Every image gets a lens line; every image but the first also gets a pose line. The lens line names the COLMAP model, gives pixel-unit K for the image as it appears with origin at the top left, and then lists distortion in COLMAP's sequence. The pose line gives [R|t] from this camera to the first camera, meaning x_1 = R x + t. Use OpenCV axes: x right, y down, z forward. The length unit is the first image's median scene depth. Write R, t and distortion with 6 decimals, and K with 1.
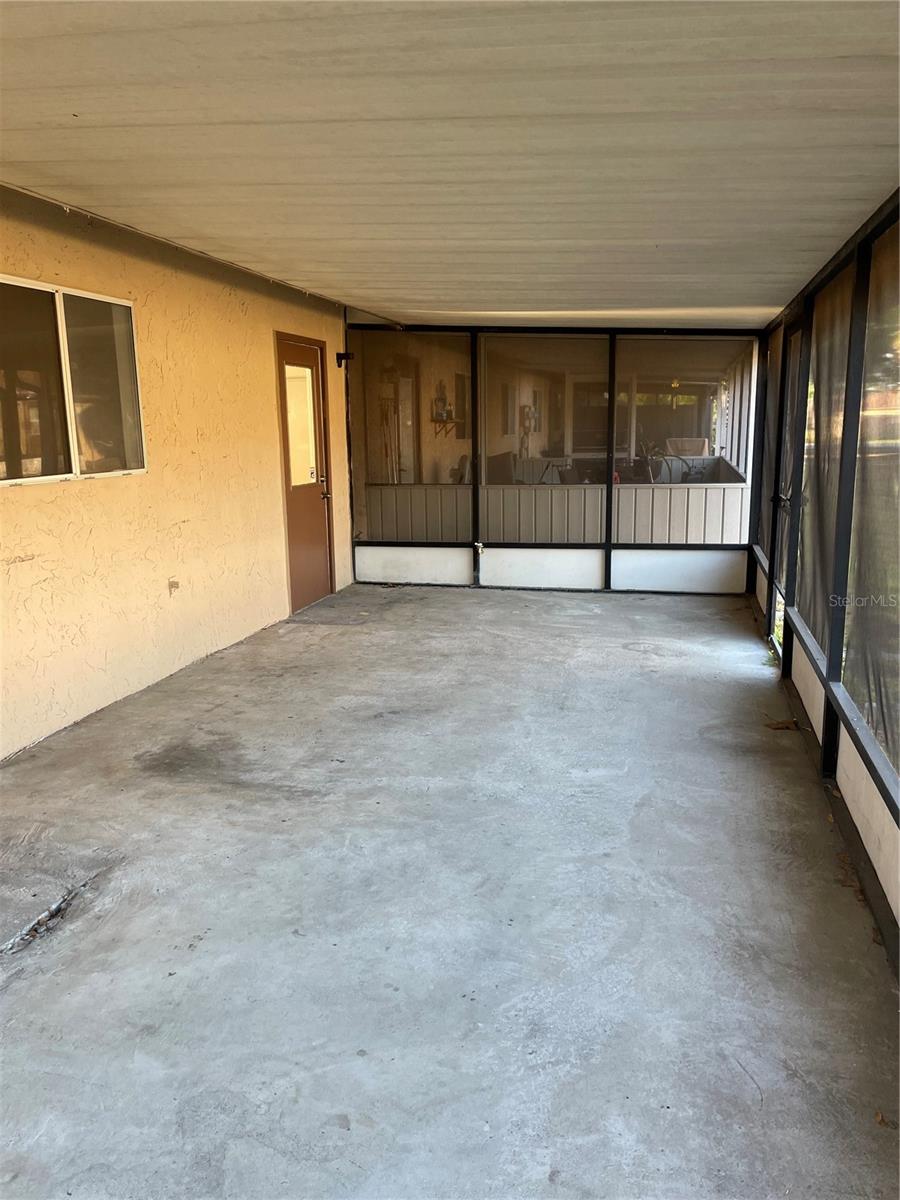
lens RADIAL K [[918.0, 0, 450.6], [0, 918.0, 599.5], [0, 0, 1]] dist [0.014832, -0.008914]
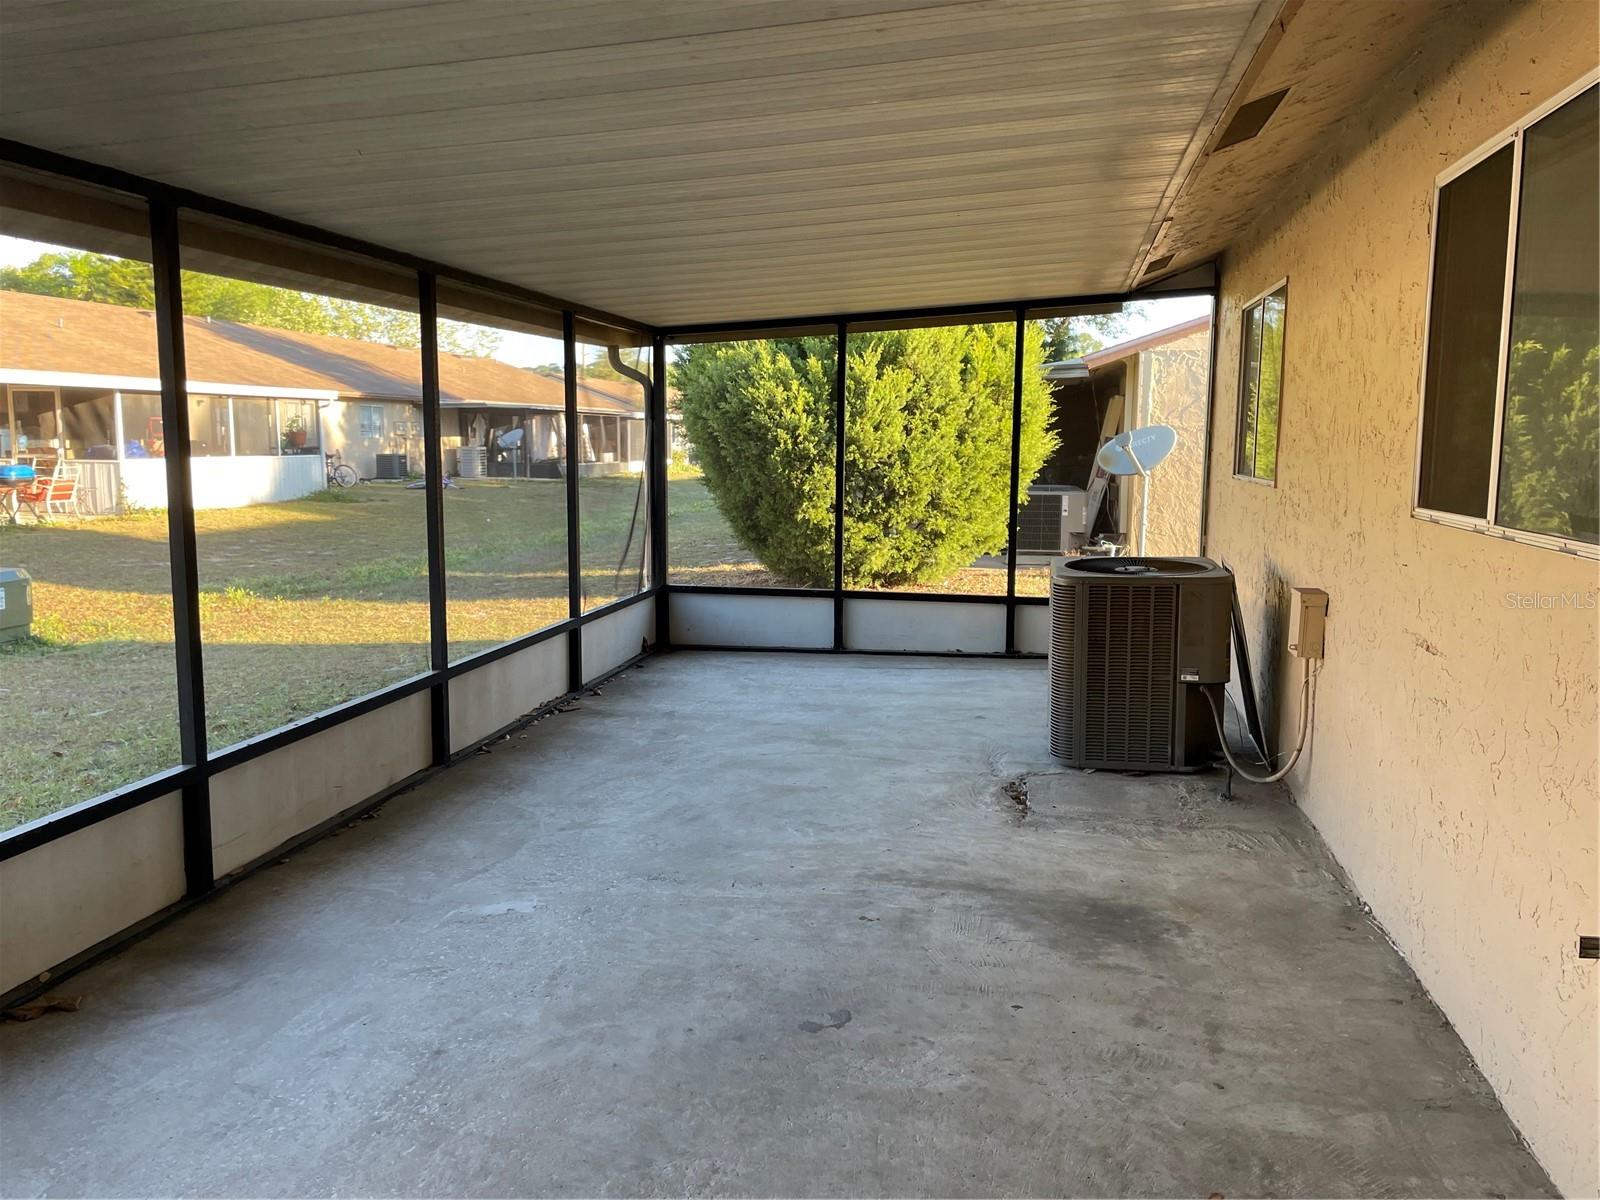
lens RADIAL K [[1224.0, 0, 800.3], [0, 1224.0, 597.8], [0, 0, 1]] dist [0.014832, -0.008914]
pose [[-0.999053, 0.012671, -0.041616, -0.038607], [-0.001119, 0.948843, 0.315748, -0.333081], [0.043488, 0.315495, -0.947930, 1.794598]]
